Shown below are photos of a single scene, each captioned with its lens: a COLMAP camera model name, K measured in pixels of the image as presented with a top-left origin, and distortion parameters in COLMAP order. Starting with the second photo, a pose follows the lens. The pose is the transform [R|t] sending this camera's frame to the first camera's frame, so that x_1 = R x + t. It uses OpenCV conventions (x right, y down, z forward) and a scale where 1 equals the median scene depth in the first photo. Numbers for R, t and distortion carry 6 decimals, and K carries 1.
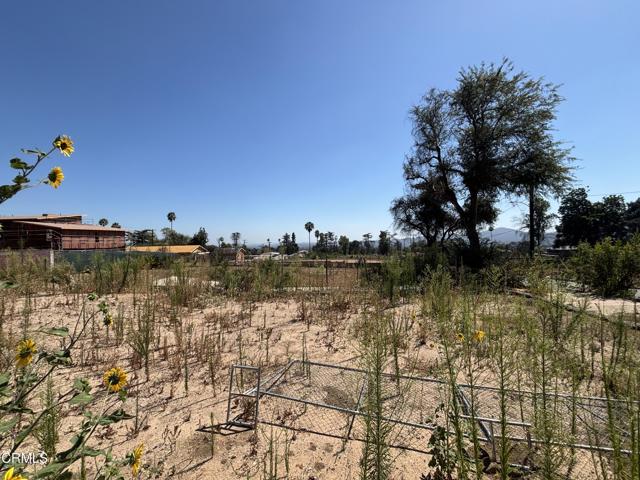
lens RADIAL K [[254.0, 0, 319.5], [0, 254.0, 240.6], [0, 0, 1]] dist [-0.008570, 0.001526]
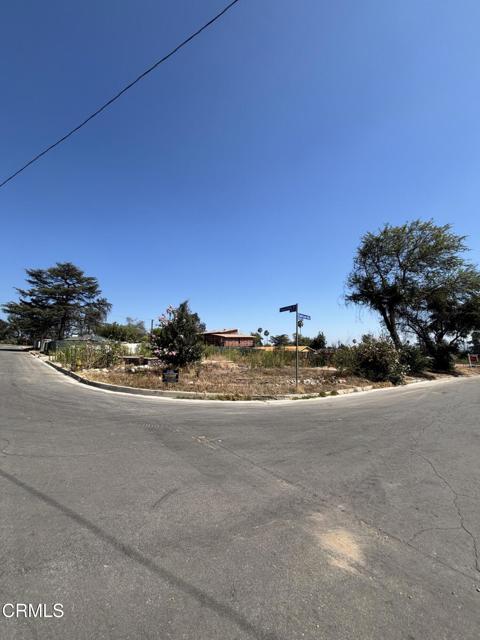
lens RADIAL K [[254.0, 0, 240.5], [0, 254.0, 319.0], [0, 0, 1]] dist [-0.008570, 0.001526]
pose [[0.670870, -0.070140, -0.738251, 0.187390], [0.002241, 0.995704, -0.092564, -0.000333], [0.741572, 0.060444, 0.668145, -0.098008]]
